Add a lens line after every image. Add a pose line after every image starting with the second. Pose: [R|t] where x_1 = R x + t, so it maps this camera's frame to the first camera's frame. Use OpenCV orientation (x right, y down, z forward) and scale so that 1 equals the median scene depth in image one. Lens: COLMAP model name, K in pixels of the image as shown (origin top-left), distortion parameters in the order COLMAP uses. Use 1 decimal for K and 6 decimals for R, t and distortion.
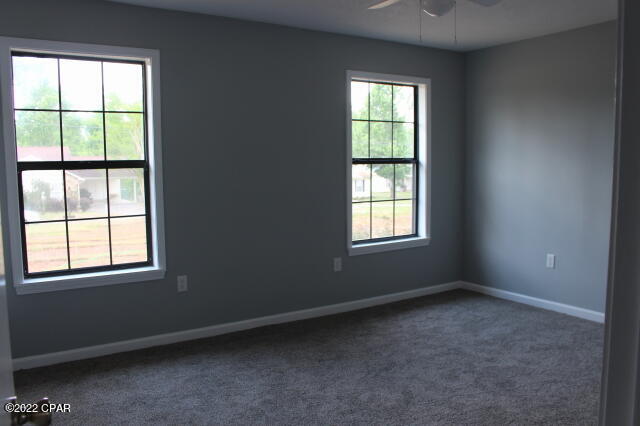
lens RADIAL K [[535.1, 0, 320.0], [0, 535.1, 213.0], [0, 0, 1]] dist [-0.157915, 0.126494]
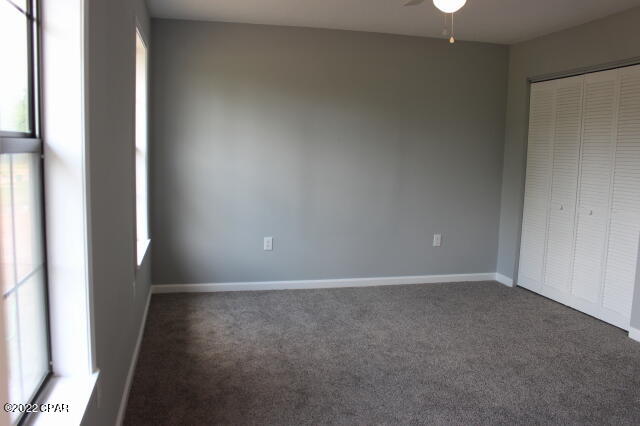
lens RADIAL K [[535.1, 0, 320.0], [0, 535.1, 213.0], [0, 0, 1]] dist [-0.157915, 0.126494]
pose [[0.335688, -0.094013, 0.937270, -0.604123], [0.063450, 0.995004, 0.077079, -0.052284], [-0.939834, 0.033595, 0.339976, 0.618487]]
